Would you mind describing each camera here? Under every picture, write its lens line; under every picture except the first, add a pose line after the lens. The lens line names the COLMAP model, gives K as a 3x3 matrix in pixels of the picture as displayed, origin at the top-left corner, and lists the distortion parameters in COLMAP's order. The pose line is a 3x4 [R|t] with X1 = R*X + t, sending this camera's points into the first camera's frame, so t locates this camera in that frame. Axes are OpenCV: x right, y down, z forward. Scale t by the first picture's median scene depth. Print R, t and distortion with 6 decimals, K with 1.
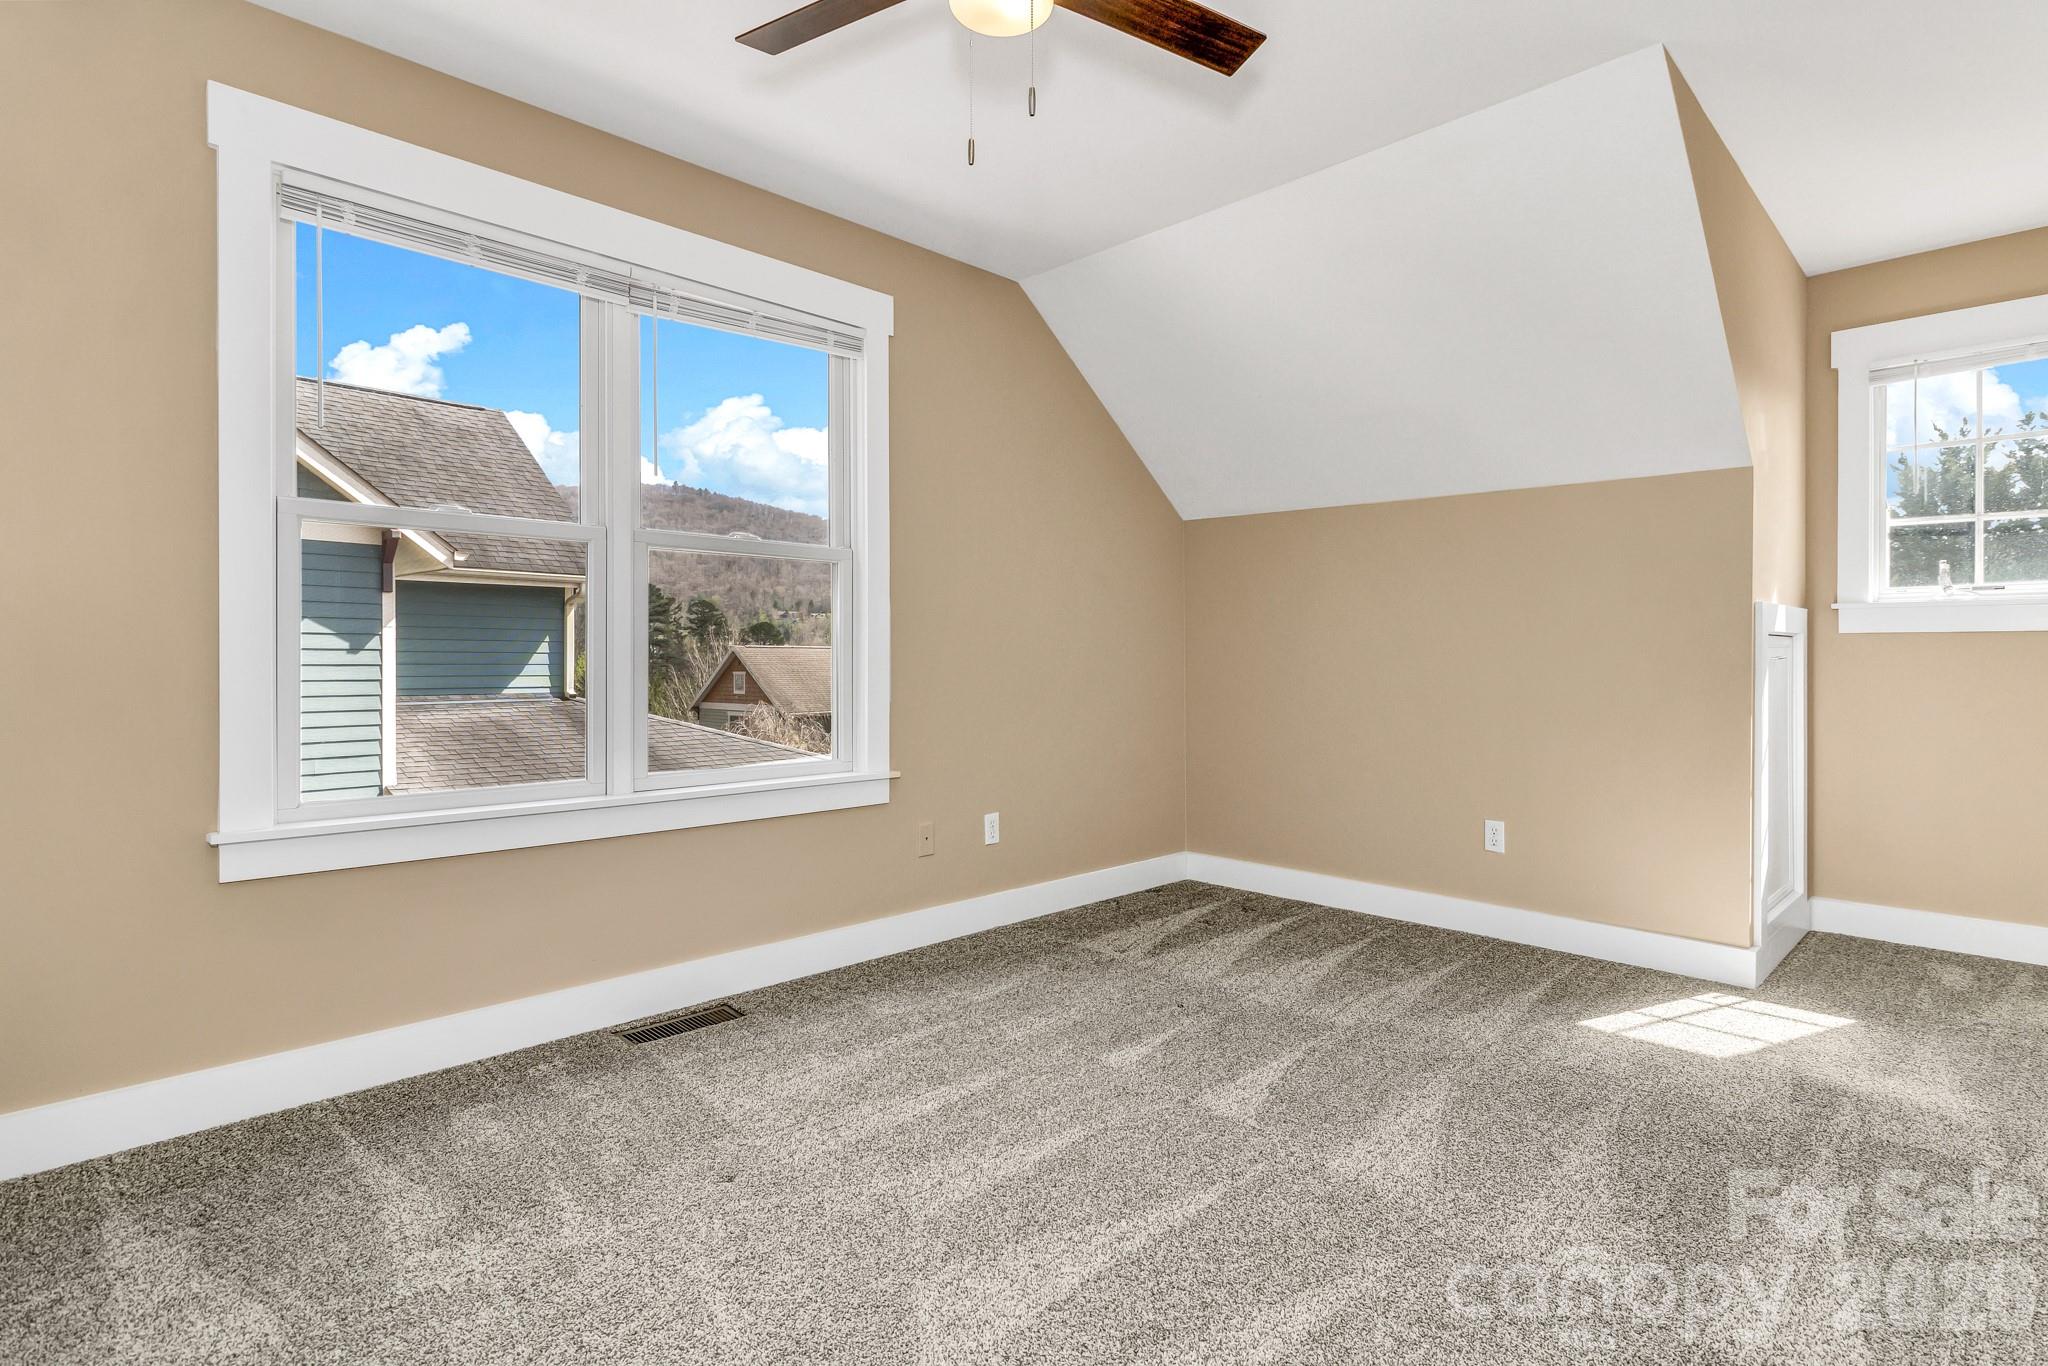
lens RADIAL K [[1019.9, 0, 1029.0], [0, 1019.9, 675.4], [0, 0, 1]] dist [0.002849, -0.000072]
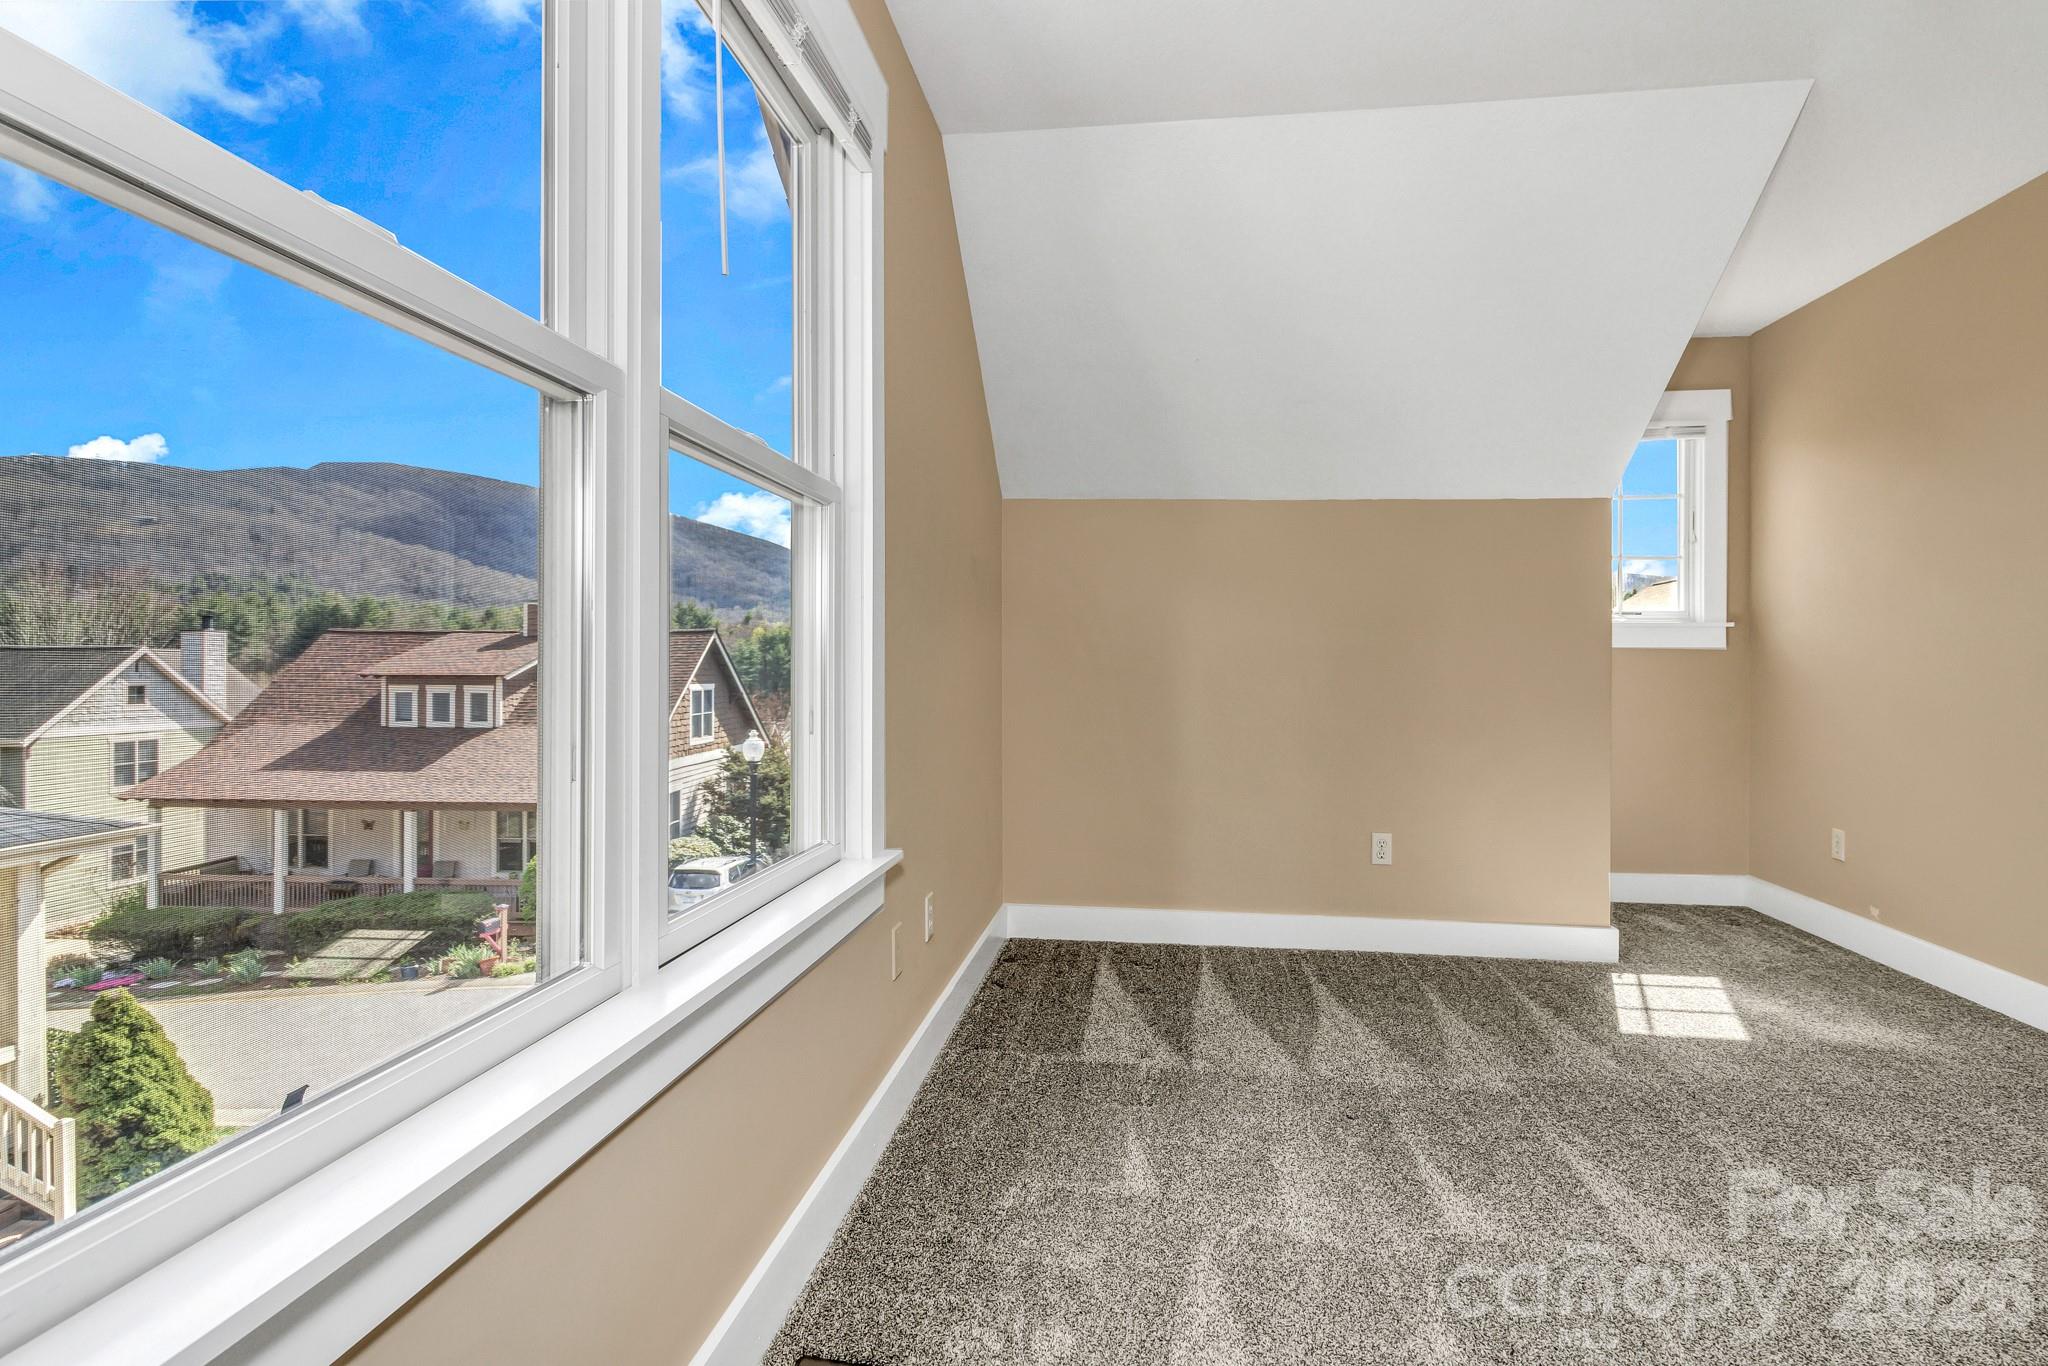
lens RADIAL K [[1019.9, 0, 1022.0], [0, 1019.9, 668.0], [0, 0, 1]] dist [0.002849, -0.000072]
pose [[0.784982, 0.004982, 0.619499, -0.480067], [0.004328, 0.999899, -0.013525, -0.005375], [-0.619504, 0.013298, 0.784881, 0.496687]]
